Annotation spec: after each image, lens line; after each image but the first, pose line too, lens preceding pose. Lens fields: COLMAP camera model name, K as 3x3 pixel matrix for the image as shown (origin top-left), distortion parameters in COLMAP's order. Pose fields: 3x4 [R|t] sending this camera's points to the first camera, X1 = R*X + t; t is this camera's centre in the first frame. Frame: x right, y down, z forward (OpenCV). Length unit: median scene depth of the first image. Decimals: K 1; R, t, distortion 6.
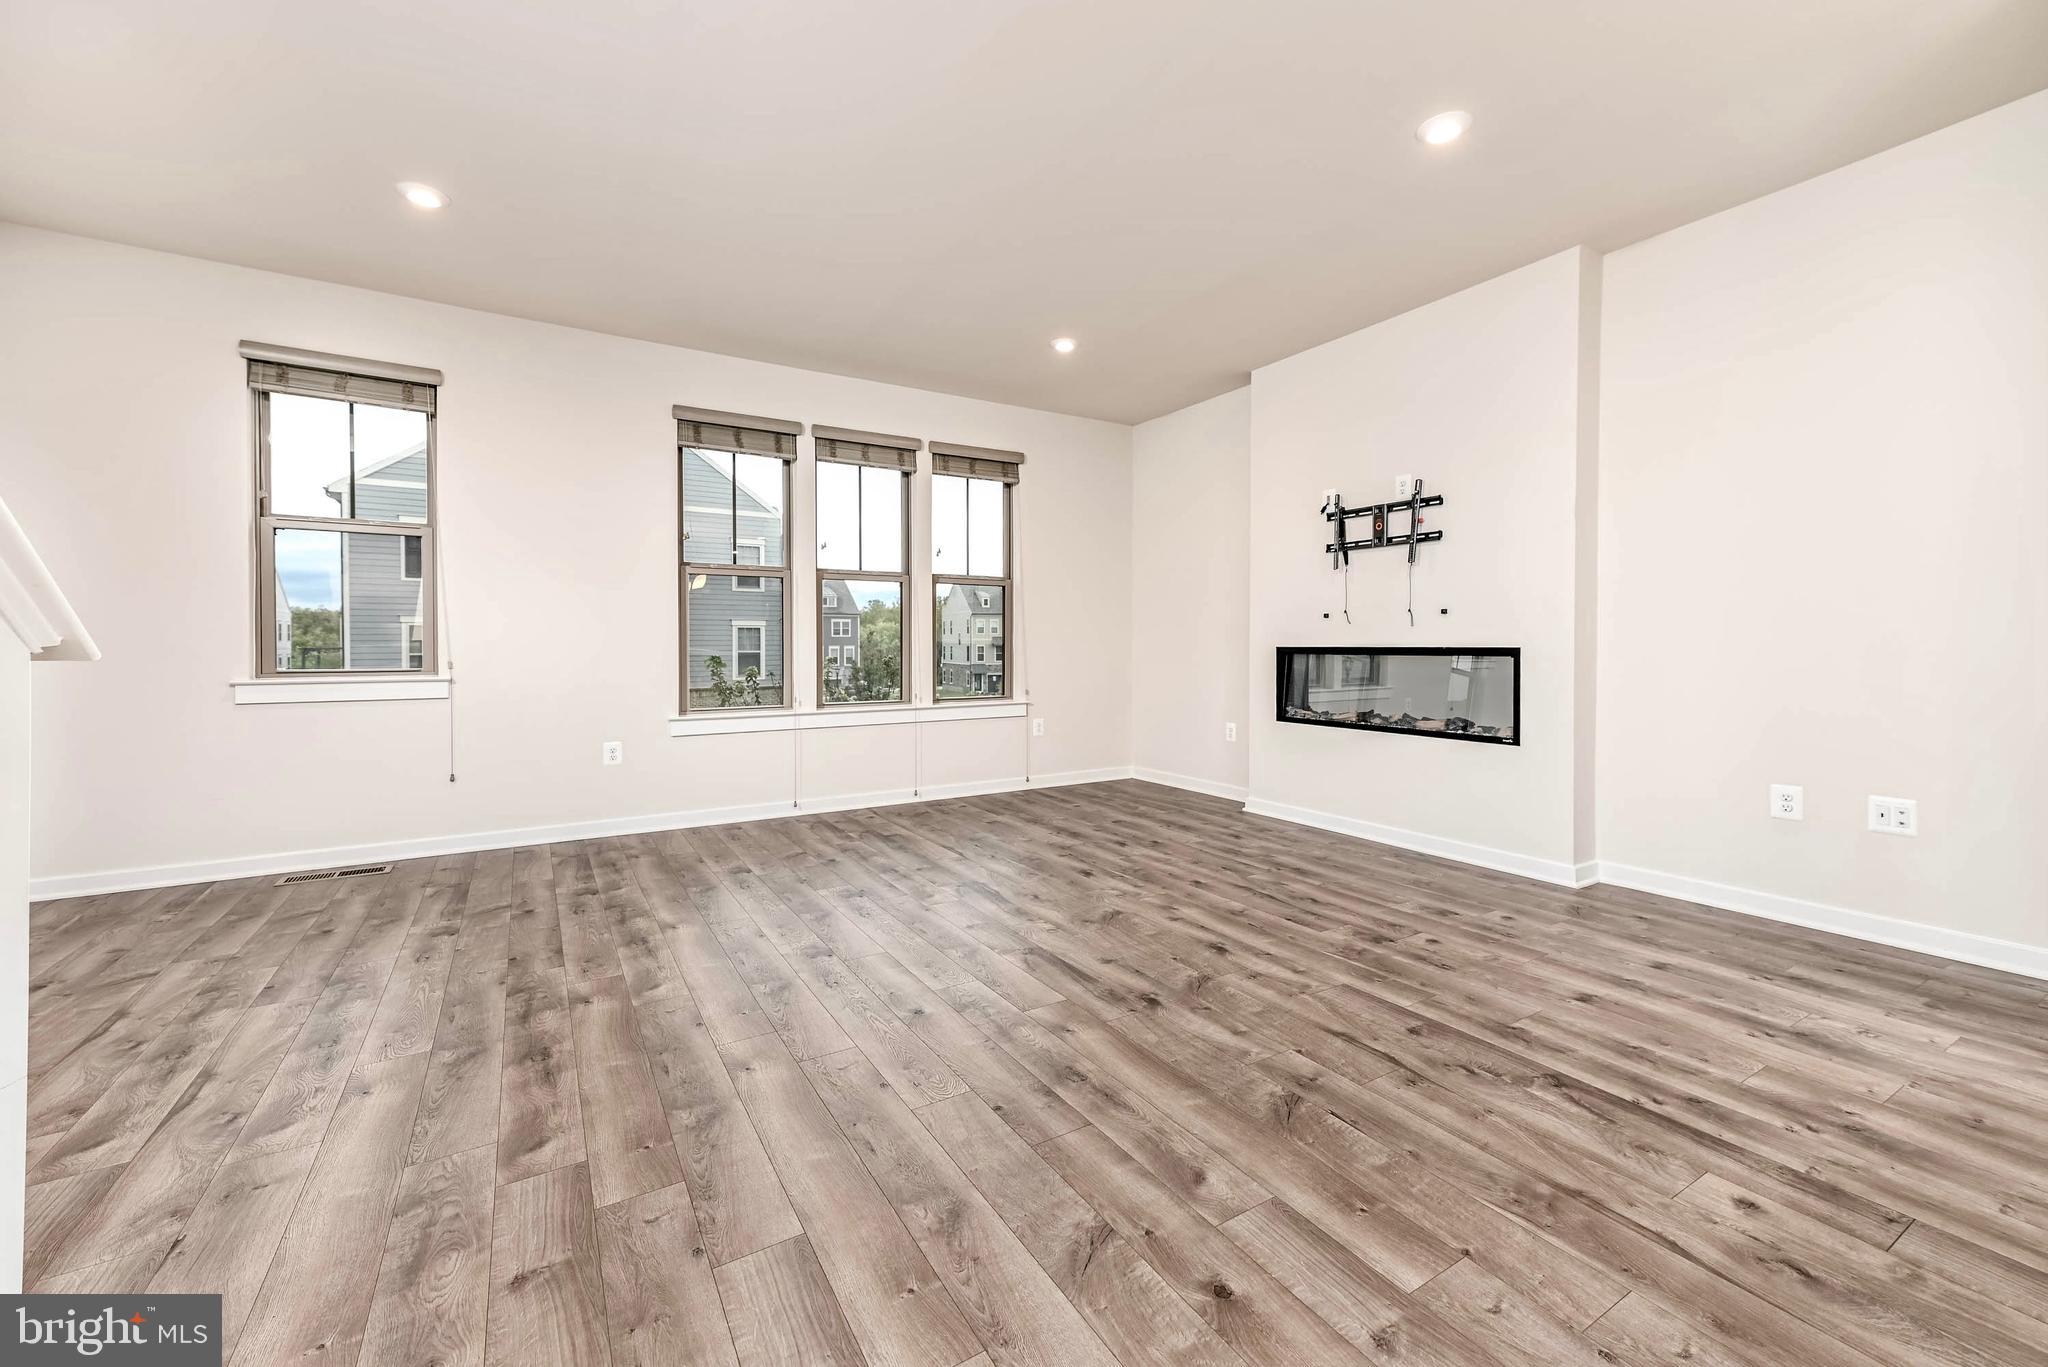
lens RADIAL K [[828.6, 0, 1022.6], [0, 828.6, 674.0], [0, 0, 1]] dist [0.023678, -0.000795]
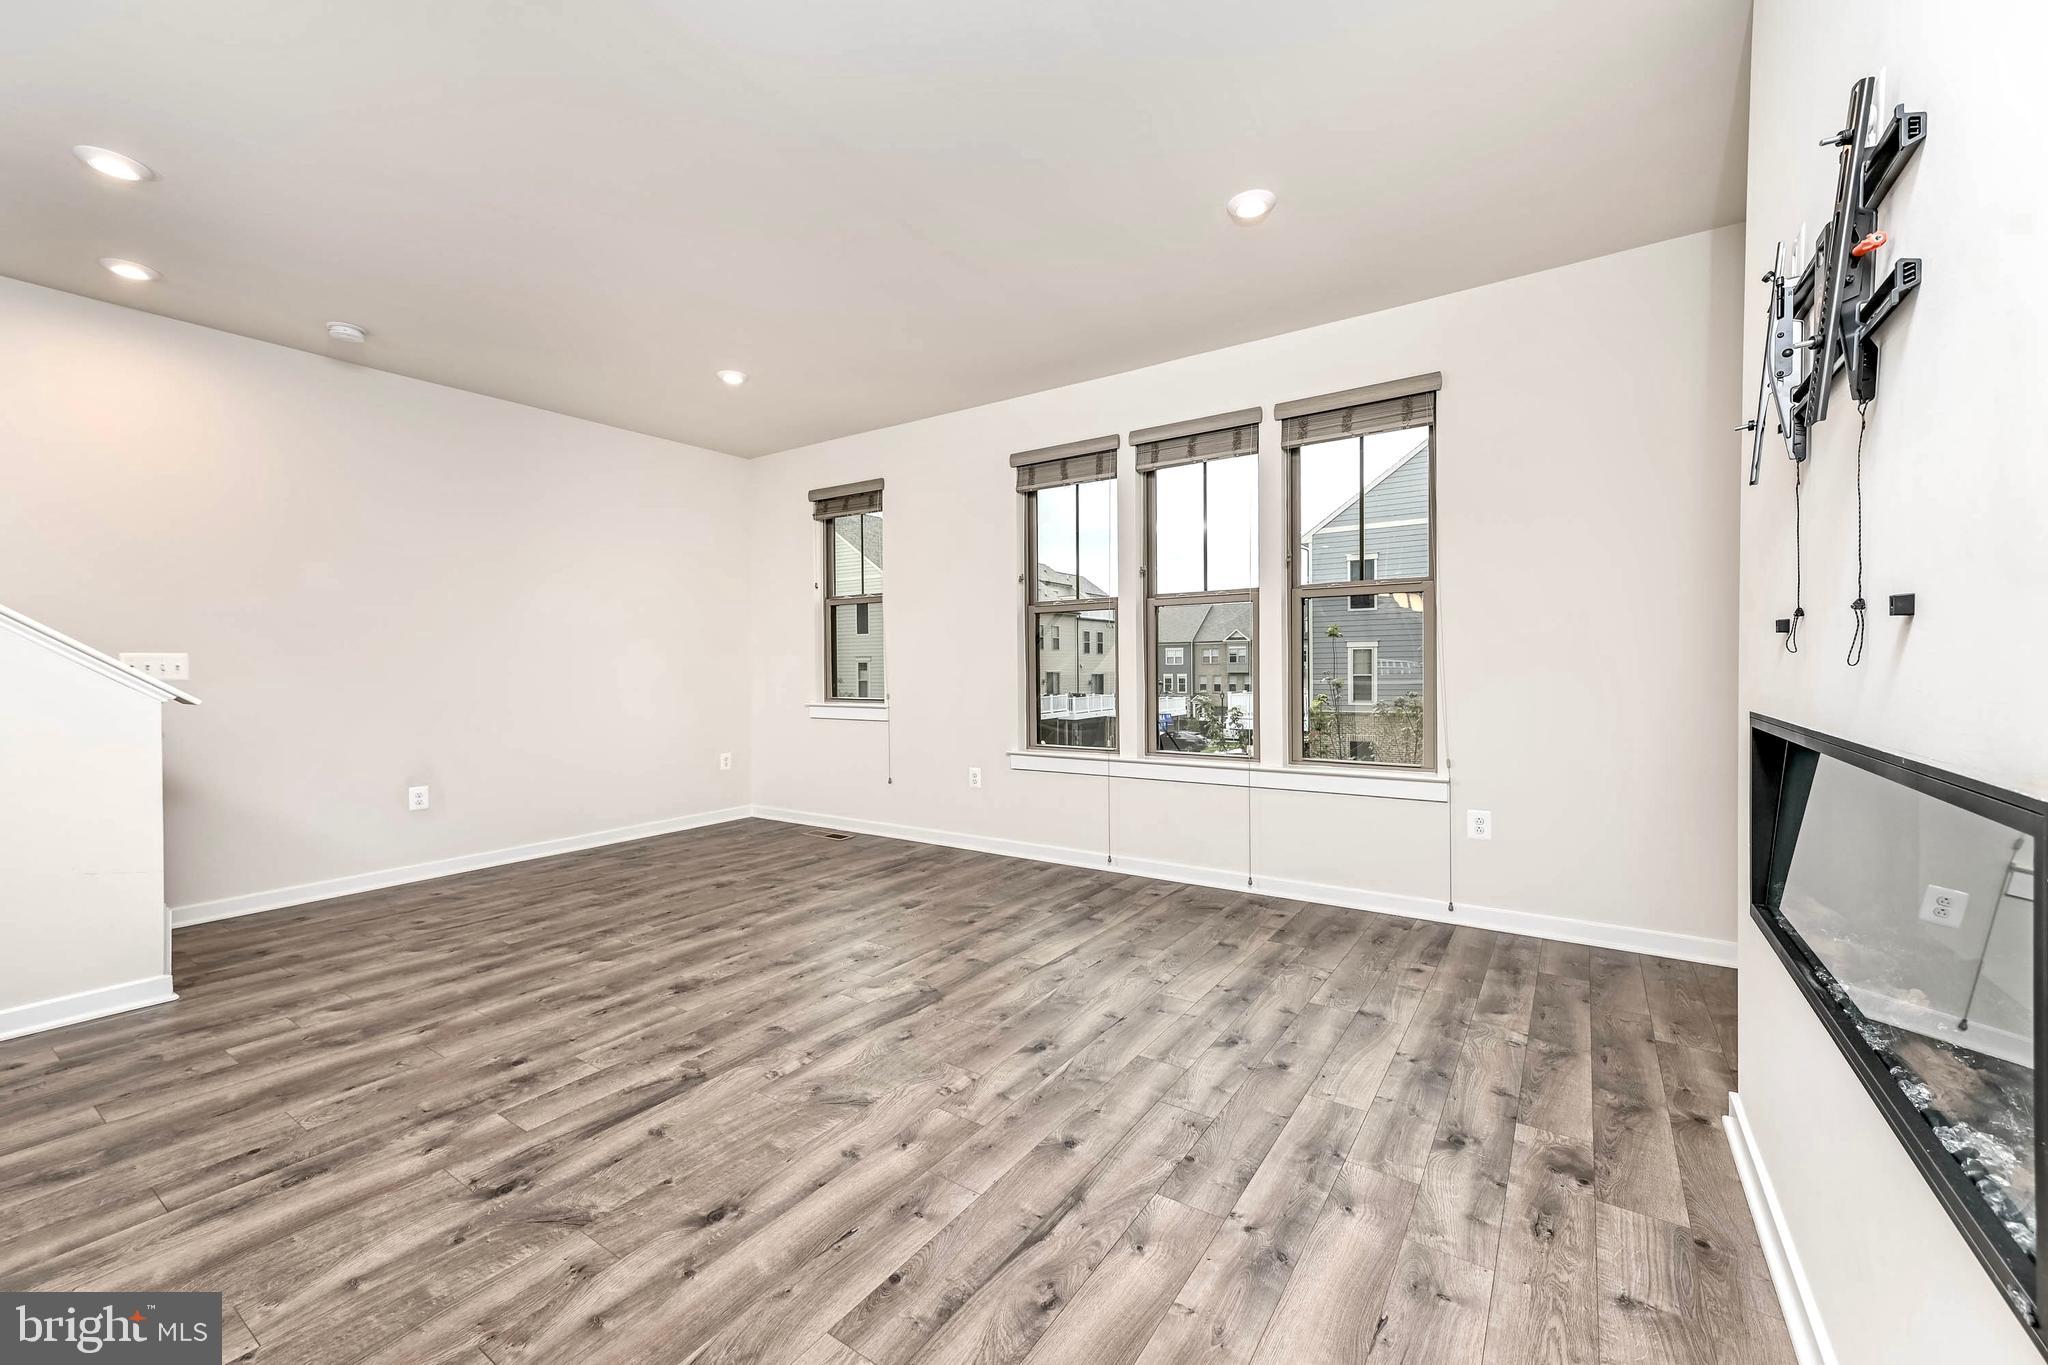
lens RADIAL K [[828.6, 0, 1025.4], [0, 828.6, 671.5], [0, 0, 1]] dist [0.023678, -0.000795]
pose [[0.403534, 0.004649, -0.914953, 0.875717], [-0.025925, 0.999644, -0.006355, -0.065550], [0.914597, 0.026285, 0.403511, 0.944878]]
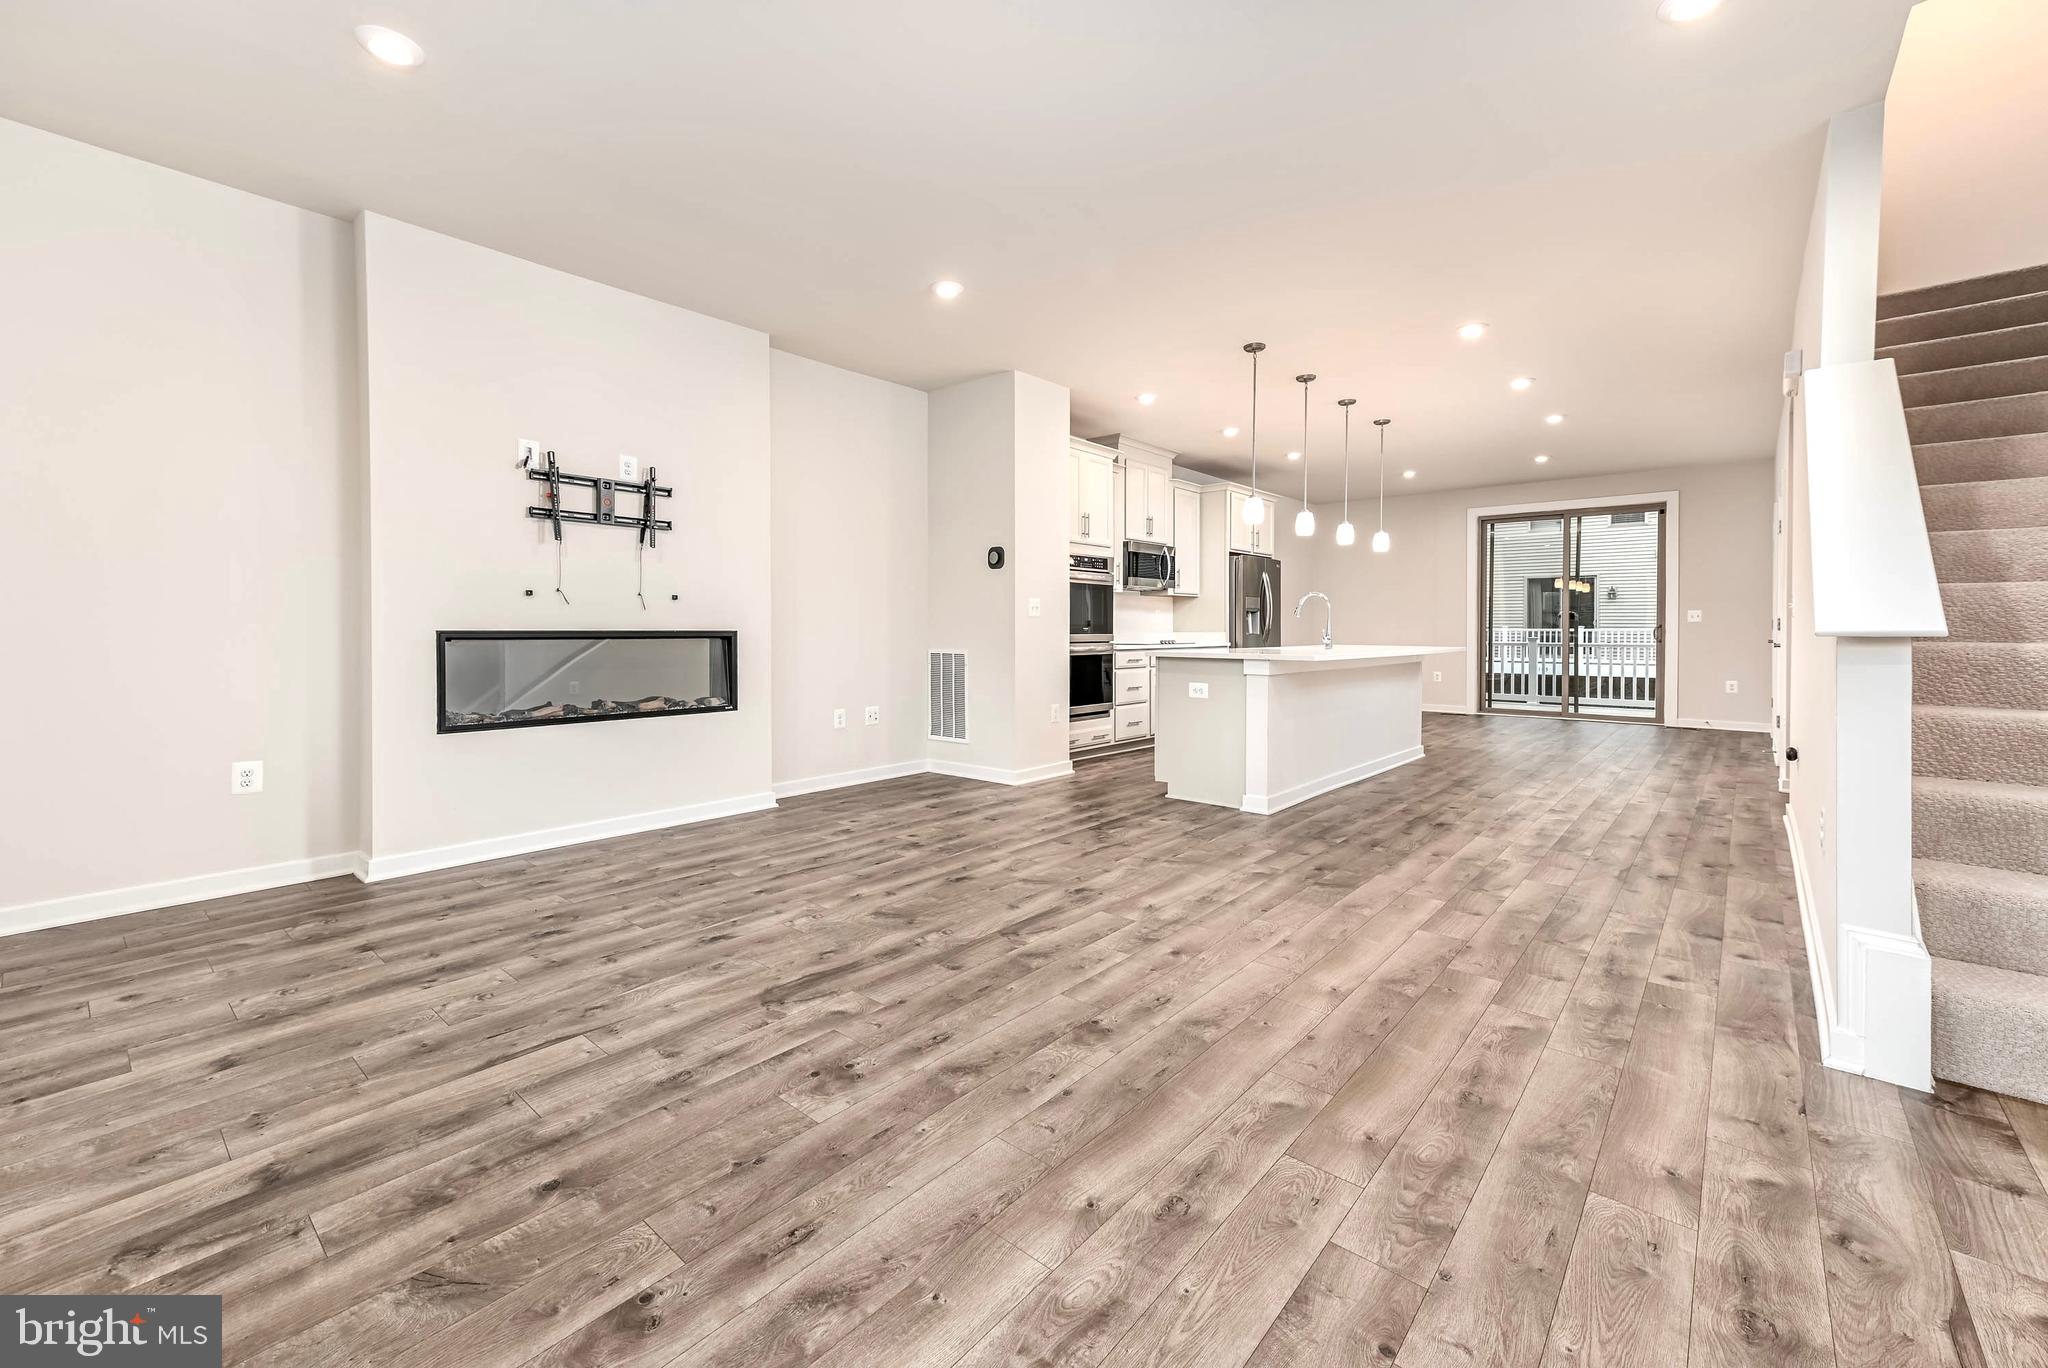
lens RADIAL K [[828.6, 0, 1048.2], [0, 828.6, 626.5], [0, 0, 1]] dist [0.023678, -0.000795]
pose [[-0.332436, 0.005024, 0.943112, -0.934595], [0.034506, 0.999381, 0.006839, -0.038574], [-0.942494, 0.034816, -0.332404, 1.258977]]
